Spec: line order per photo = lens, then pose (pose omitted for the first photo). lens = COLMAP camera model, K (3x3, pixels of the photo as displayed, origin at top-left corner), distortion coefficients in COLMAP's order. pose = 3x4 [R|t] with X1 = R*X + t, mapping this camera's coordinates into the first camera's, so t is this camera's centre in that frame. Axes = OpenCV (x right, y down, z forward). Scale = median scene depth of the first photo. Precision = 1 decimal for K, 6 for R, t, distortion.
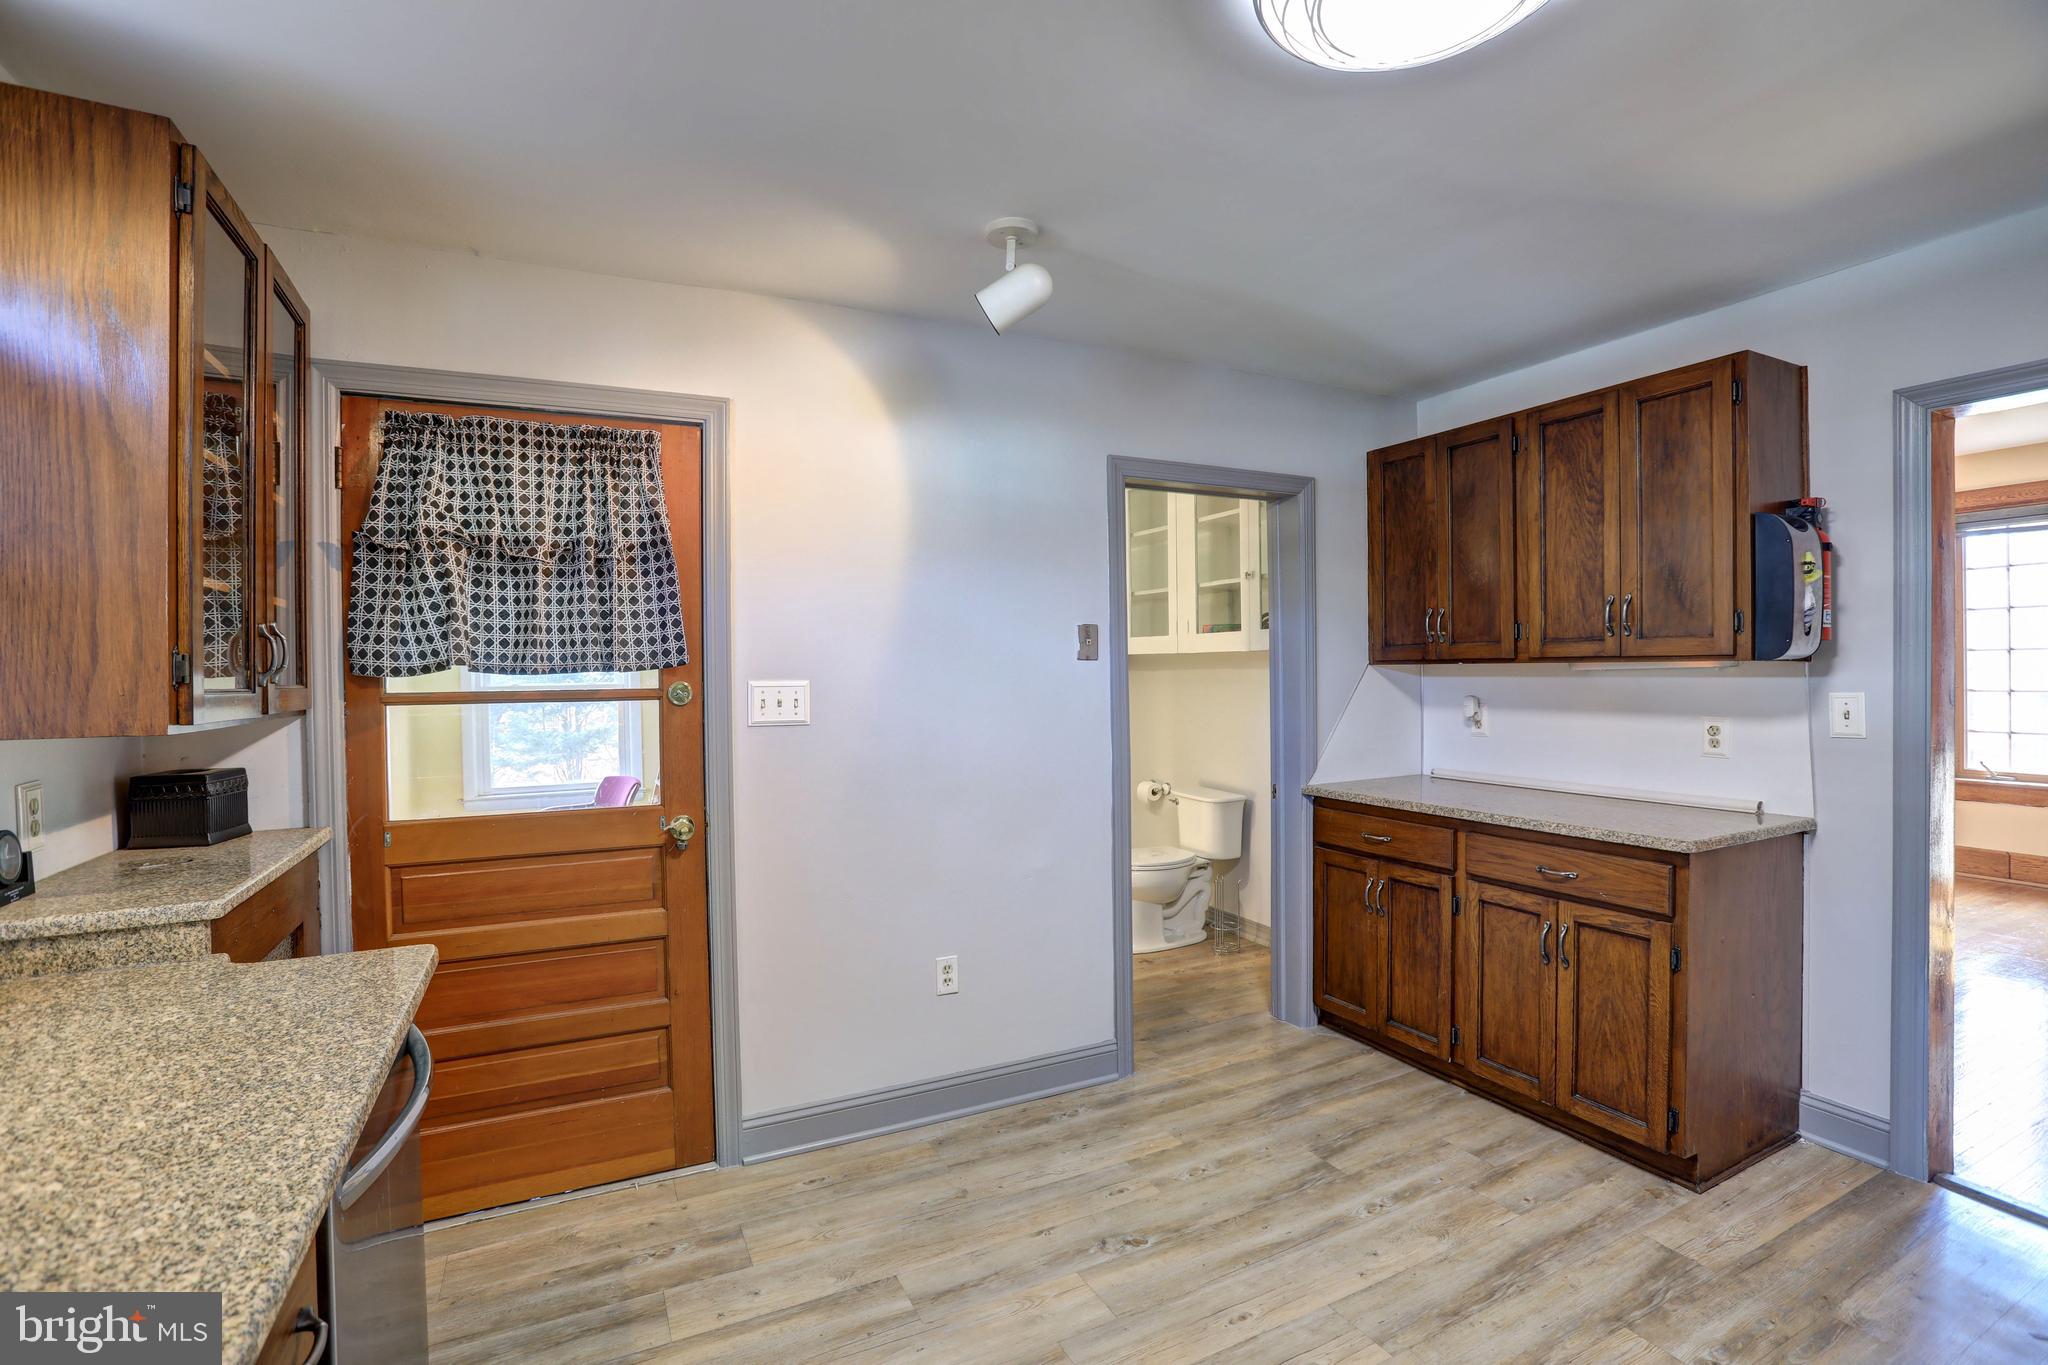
lens RADIAL K [[934.6, 0, 1023.9], [0, 934.6, 676.4], [0, 0, 1]] dist [-0.081098, 0.036288]
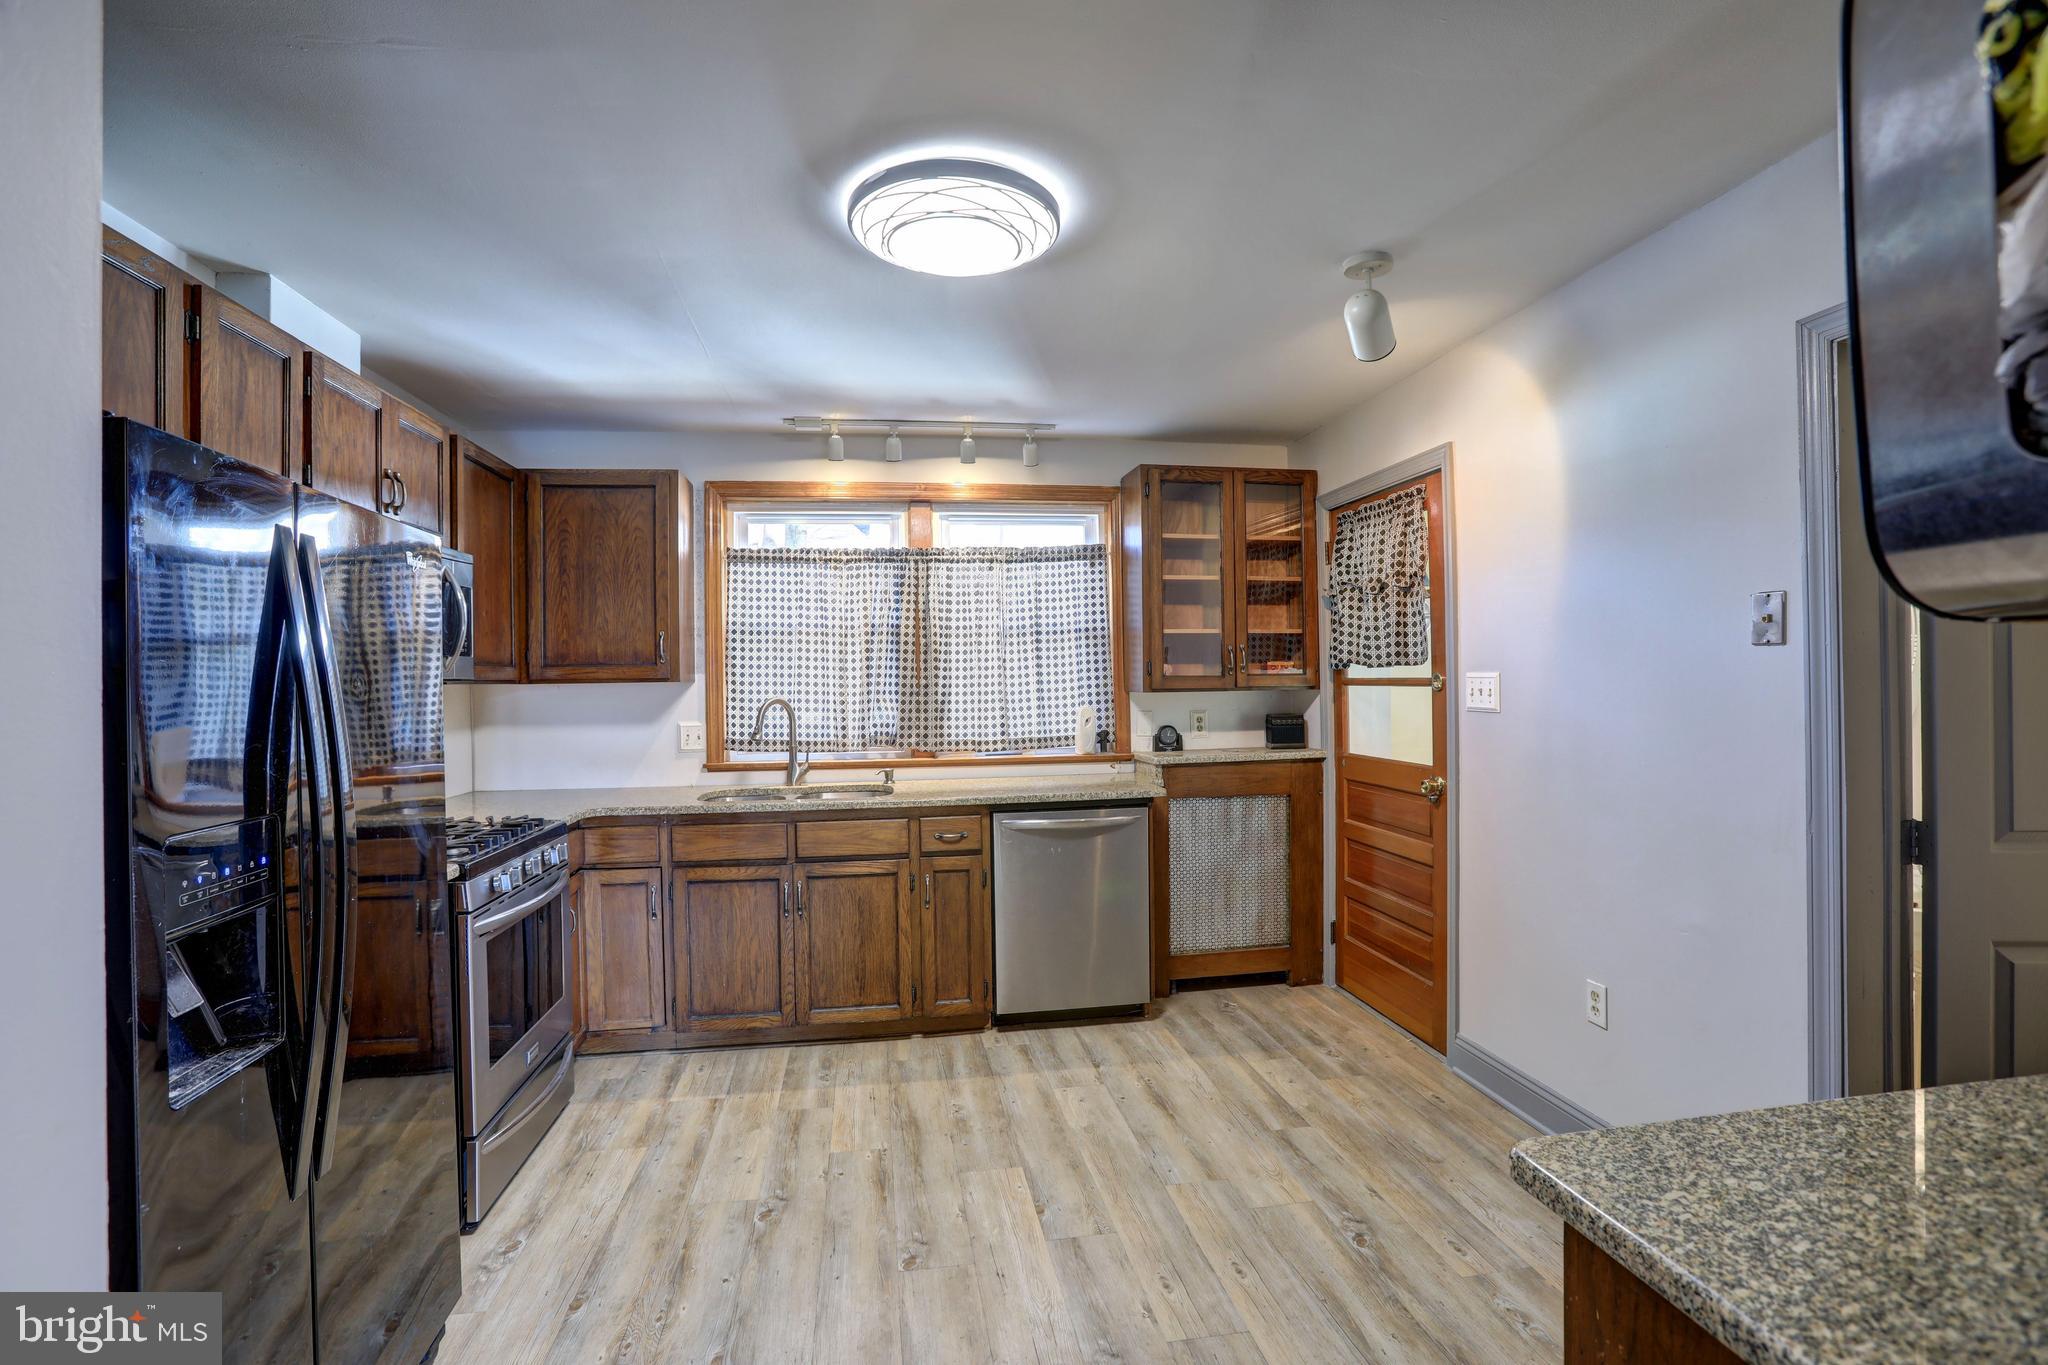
lens RADIAL K [[934.6, 0, 1023.9], [0, 934.6, 676.4], [0, 0, 1]] dist [-0.081098, 0.036288]
pose [[-0.296625, 0.012870, -0.954907, 1.020470], [0.008140, 0.999907, 0.010948, -0.007441], [0.954959, -0.004525, -0.296702, 0.823815]]
